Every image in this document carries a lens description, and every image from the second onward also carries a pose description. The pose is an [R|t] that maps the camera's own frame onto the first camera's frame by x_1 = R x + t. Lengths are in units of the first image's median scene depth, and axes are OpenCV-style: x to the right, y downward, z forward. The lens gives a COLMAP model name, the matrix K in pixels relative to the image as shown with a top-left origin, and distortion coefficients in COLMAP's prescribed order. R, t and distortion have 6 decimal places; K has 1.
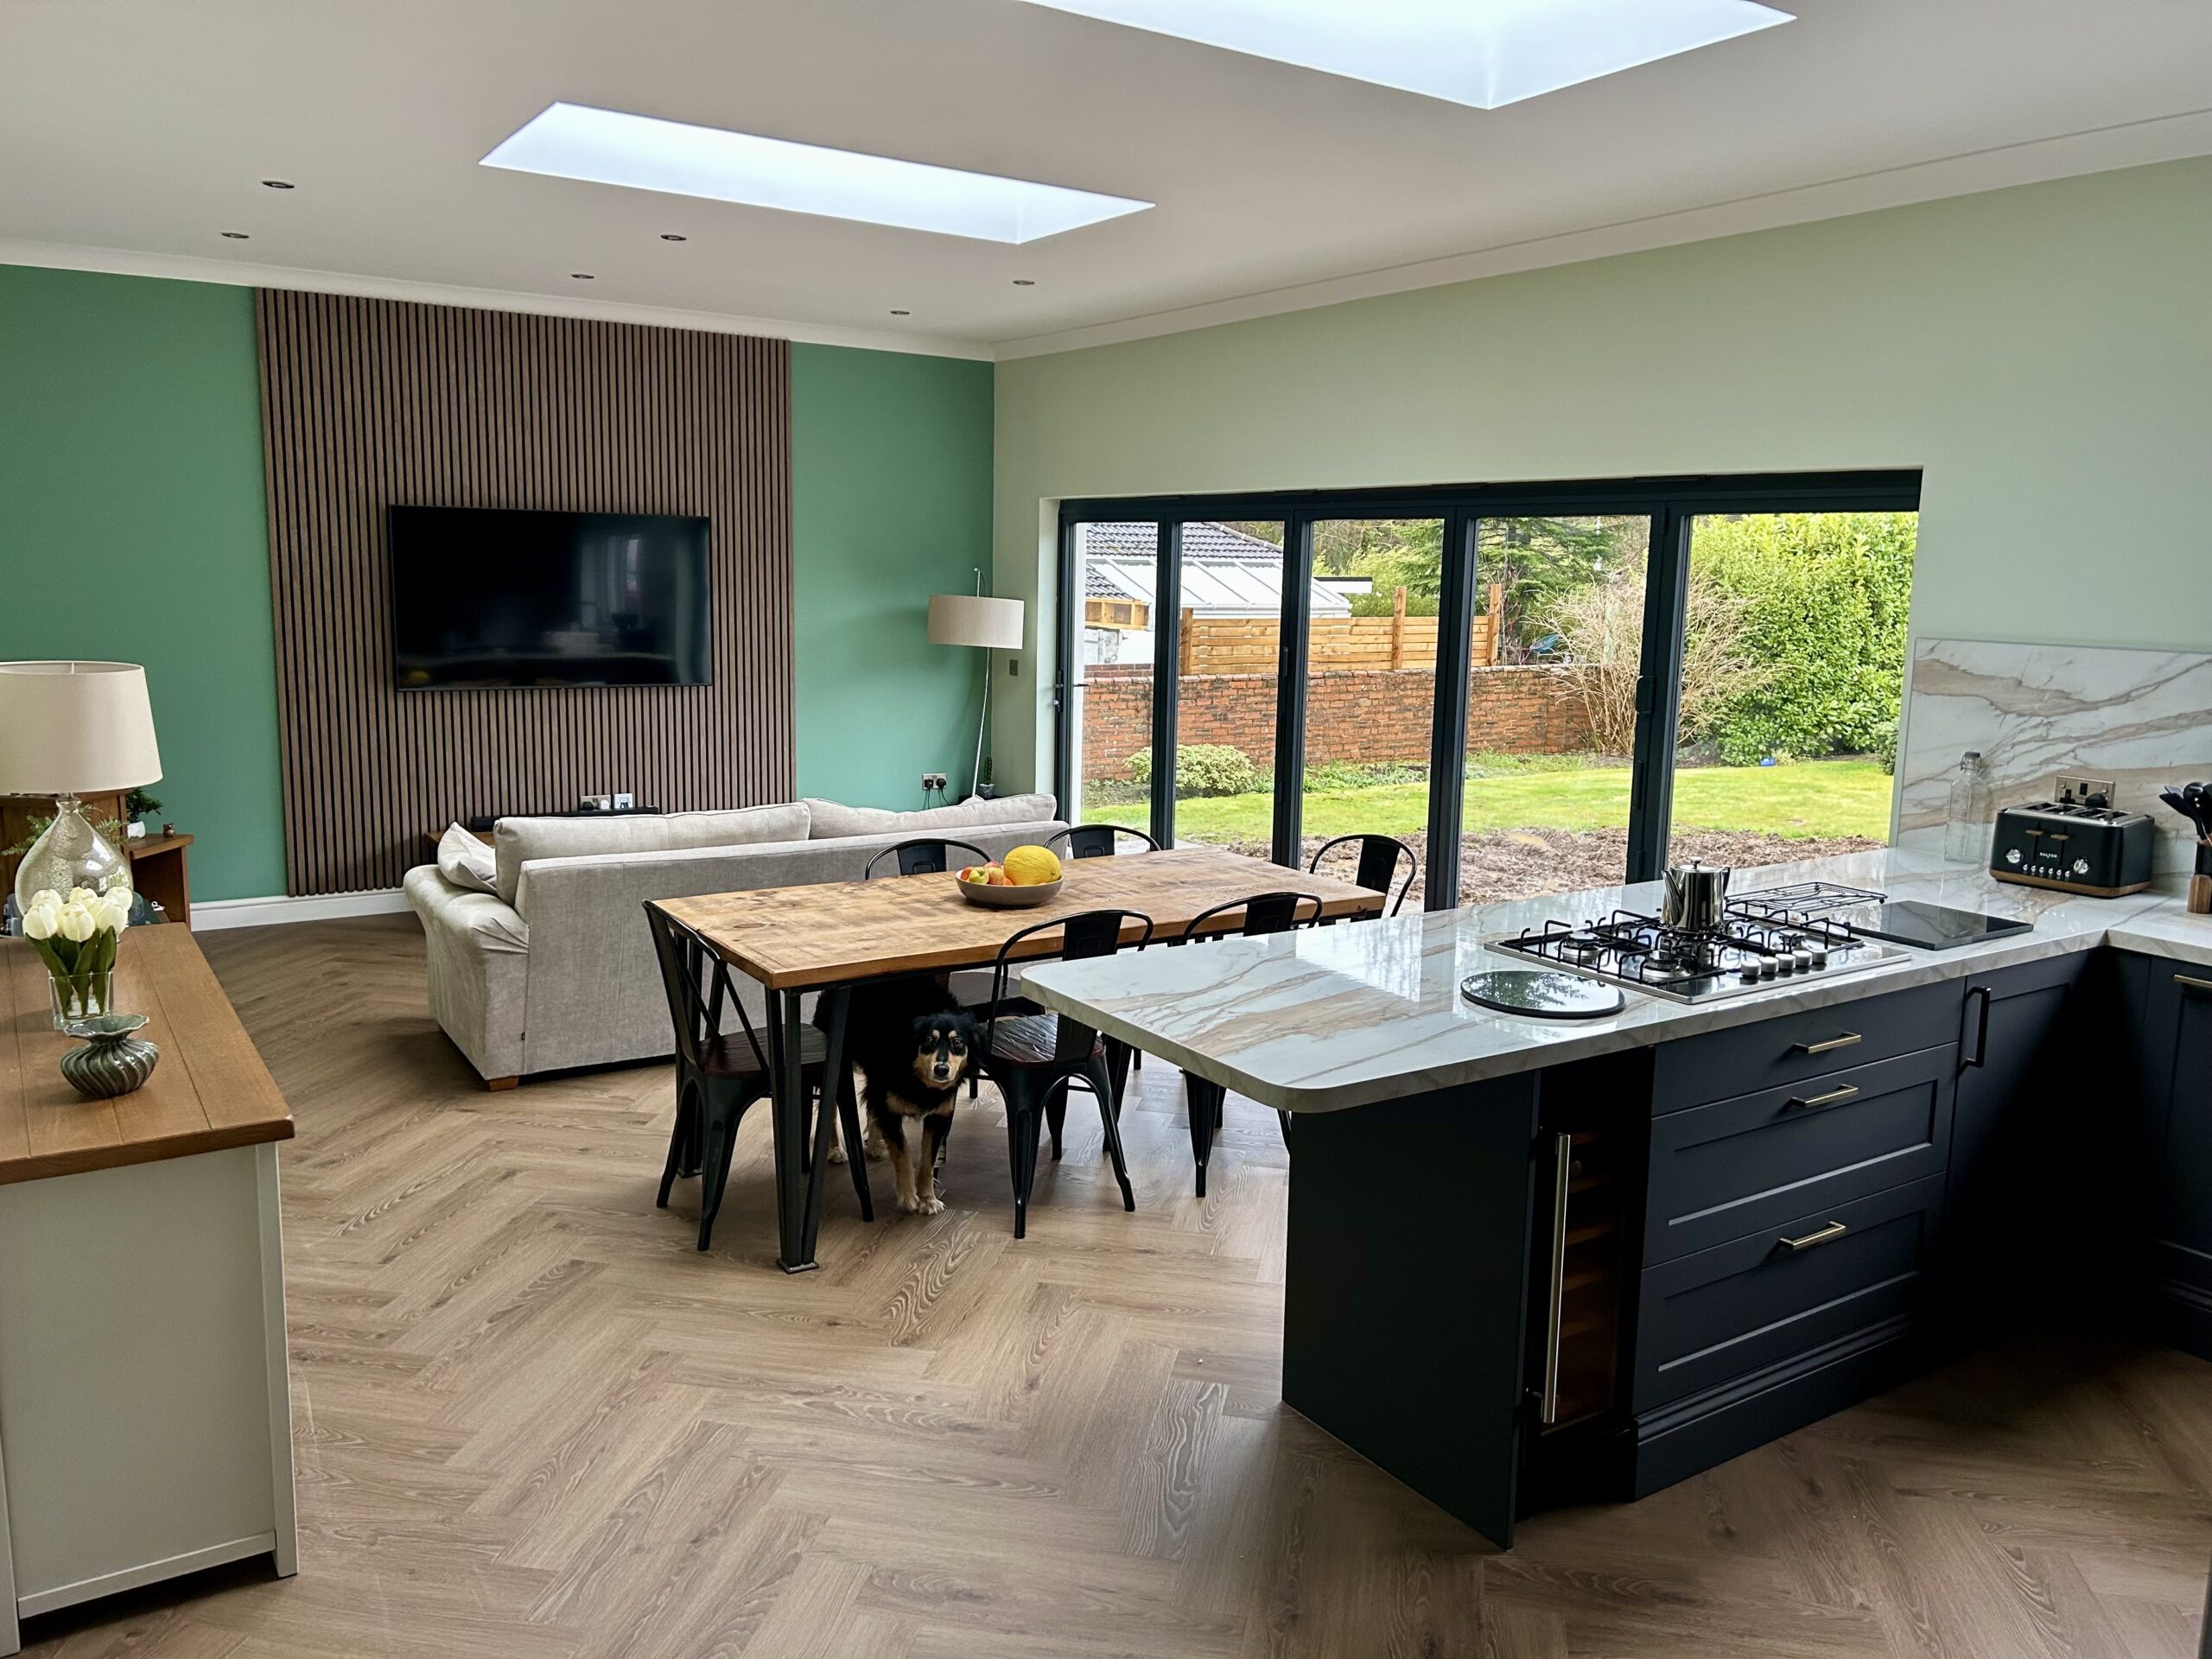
lens RADIAL K [[1645.3, 0, 1116.7], [0, 1645.3, 837.6], [0, 0, 1]] dist [0.097030, -0.152335]
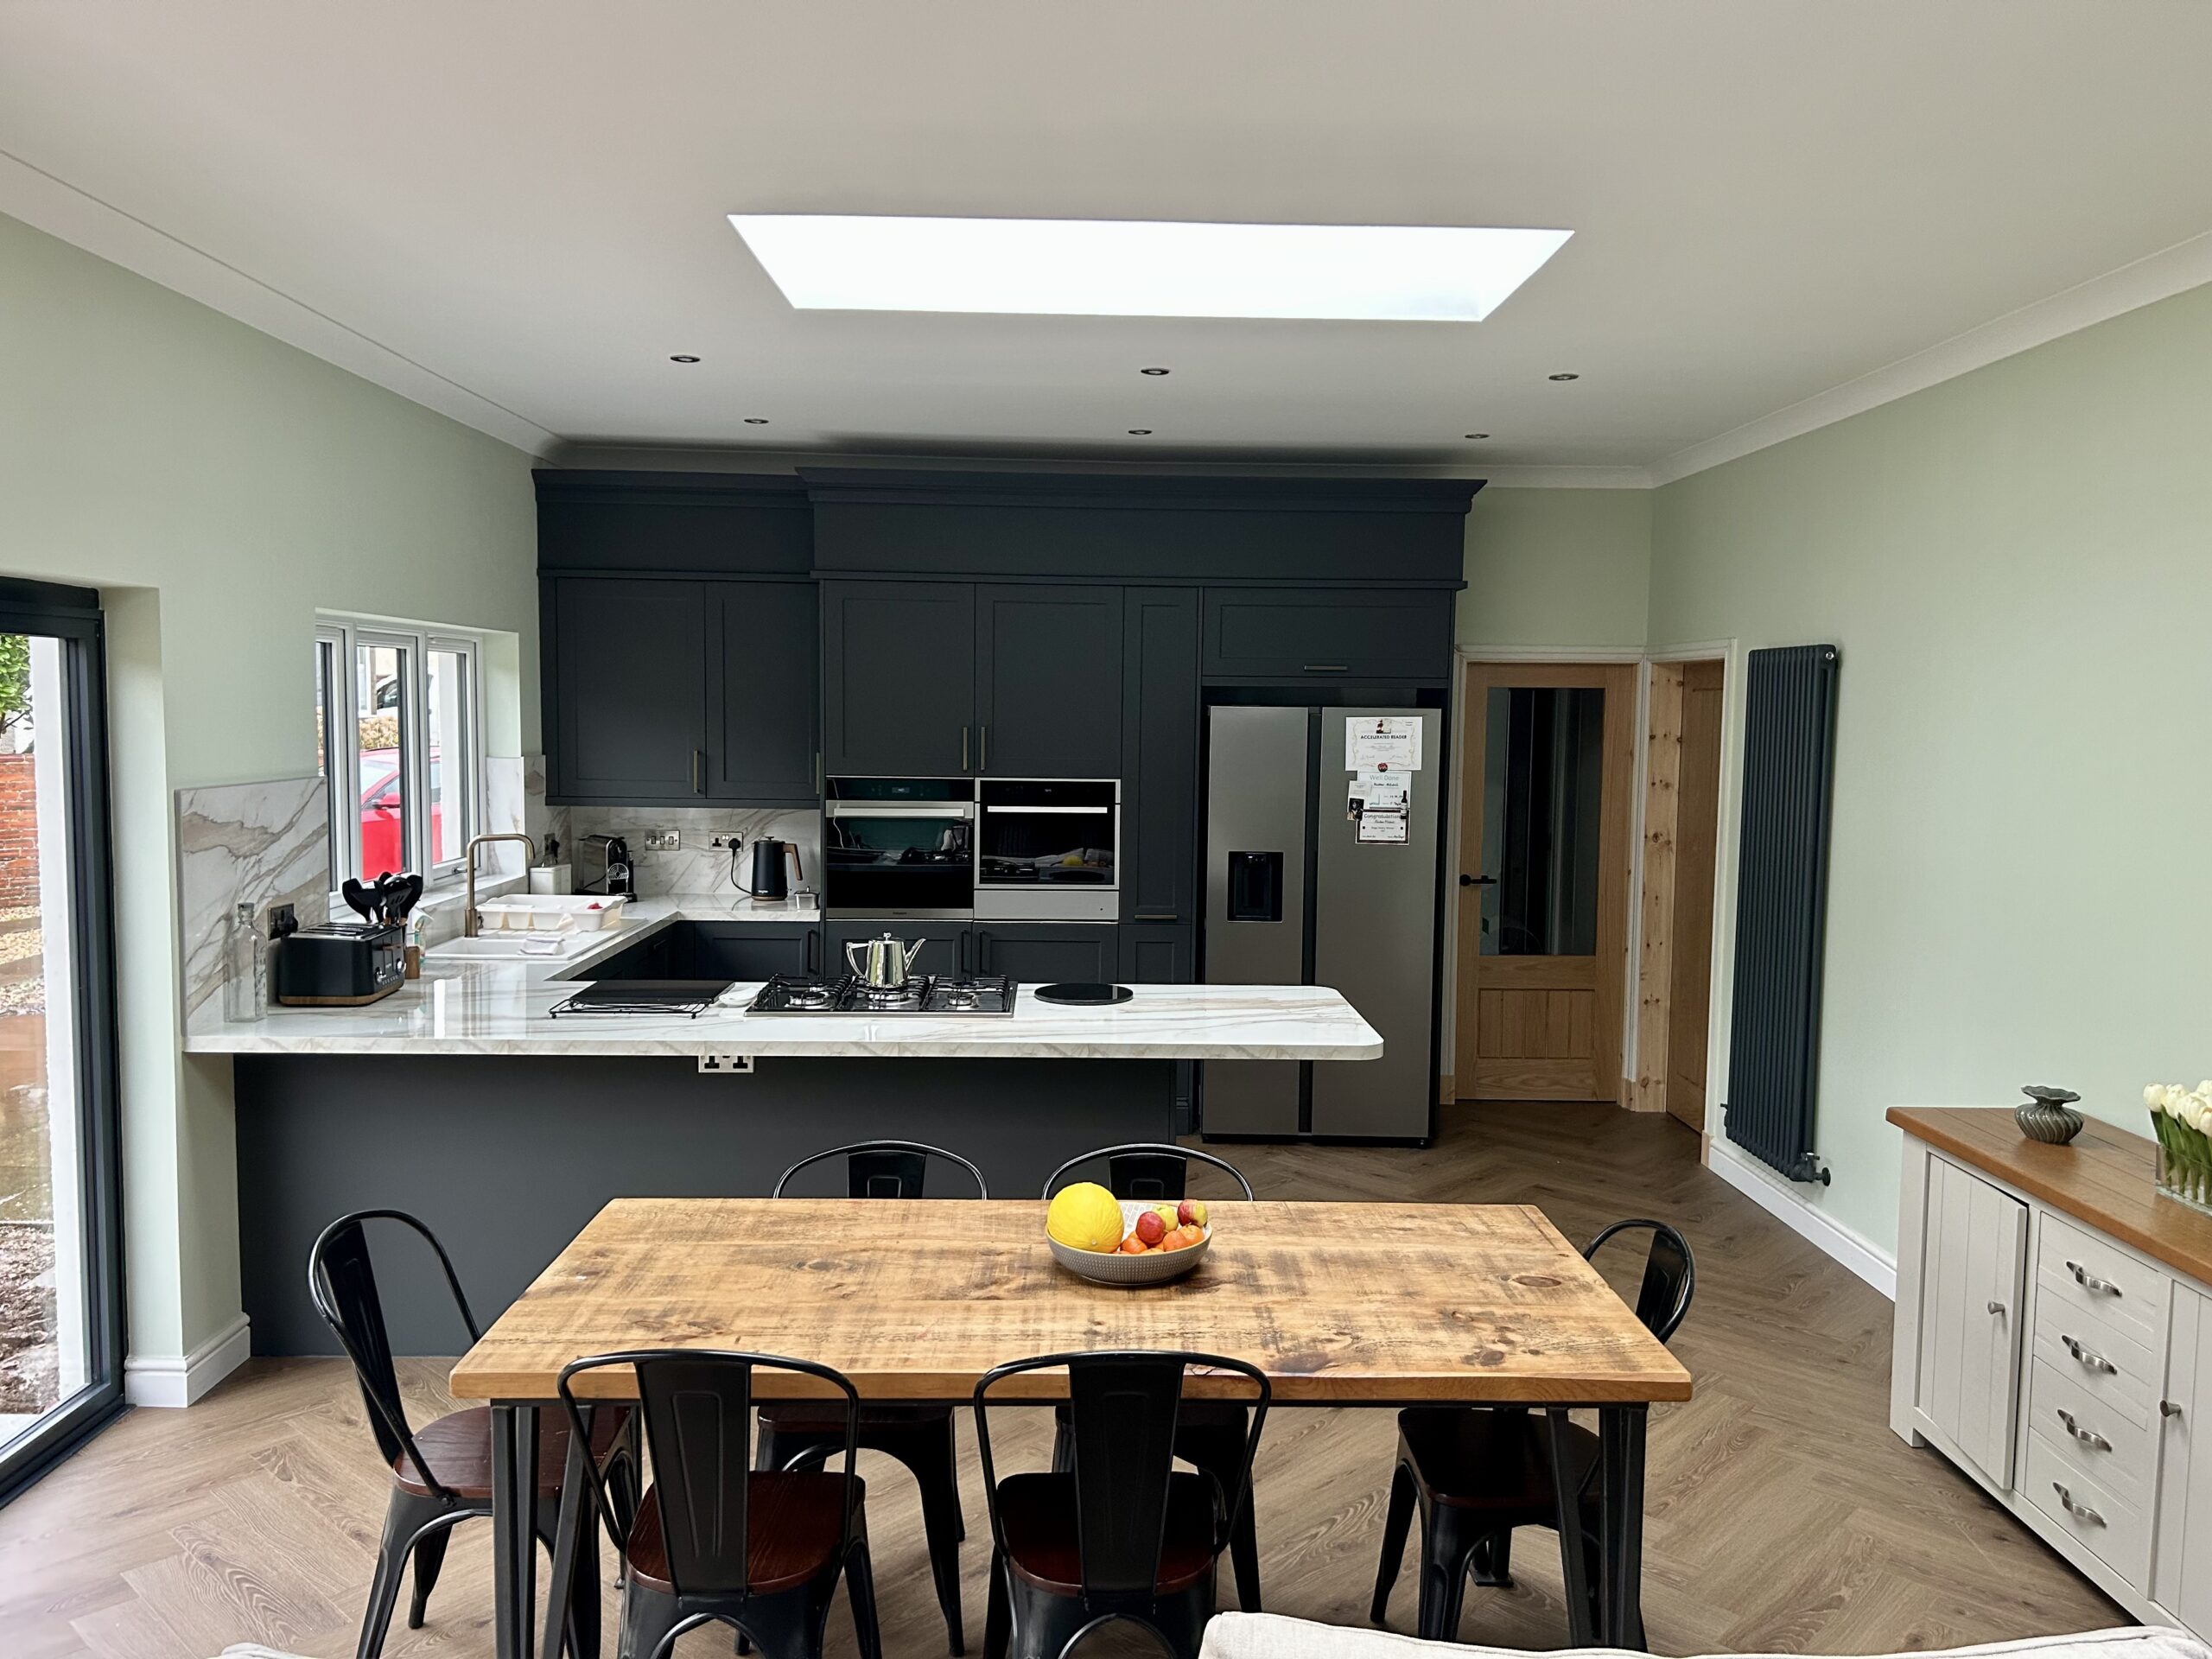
lens RADIAL K [[1645.3, 0, 1116.7], [0, 1645.3, 837.6], [0, 0, 1]] dist [0.097030, -0.152335]
pose [[-0.840462, -0.077677, 0.536275, -0.266108], [0.055893, 0.971966, 0.228382, -0.182088], [-0.538981, 0.221921, -0.812558, 0.990866]]
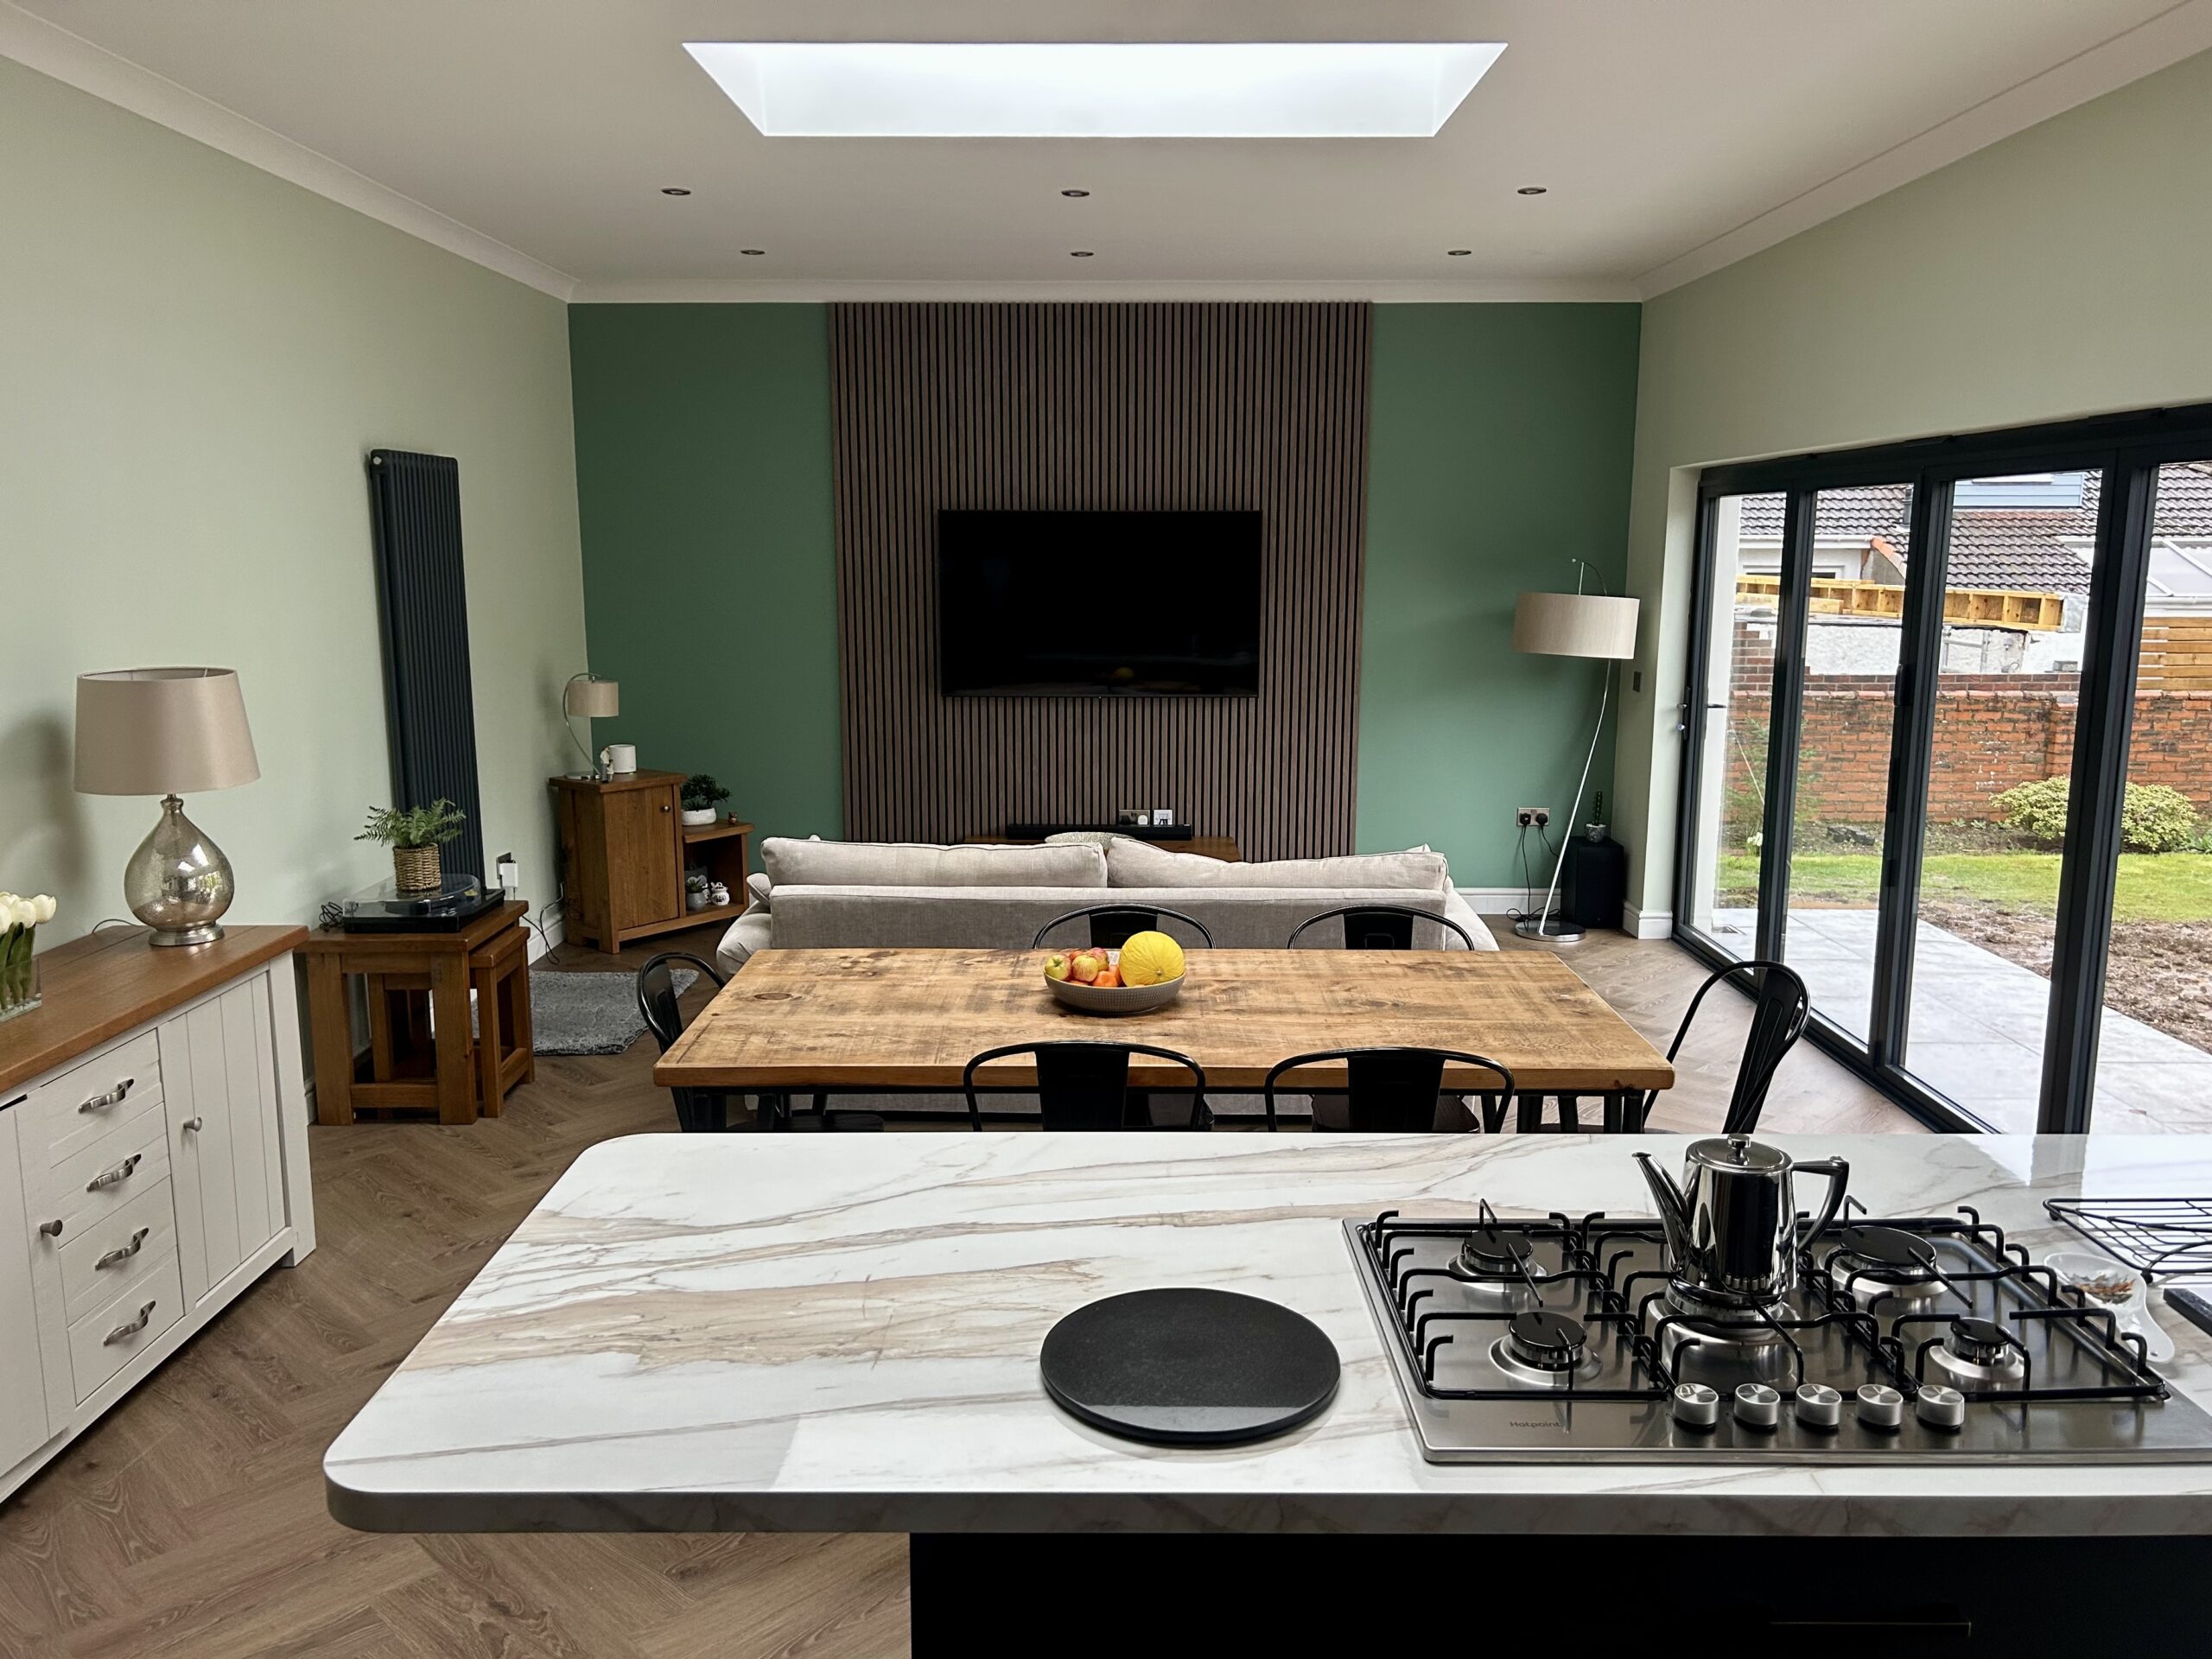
lens RADIAL K [[1645.3, 0, 1116.7], [0, 1645.3, 837.6], [0, 0, 1]] dist [0.097030, -0.152335]
pose [[0.827767, 0.075845, -0.555922, 0.230461], [-0.074791, 0.996895, 0.024643, -0.036610], [0.556064, 0.021179, 0.830869, 0.244783]]
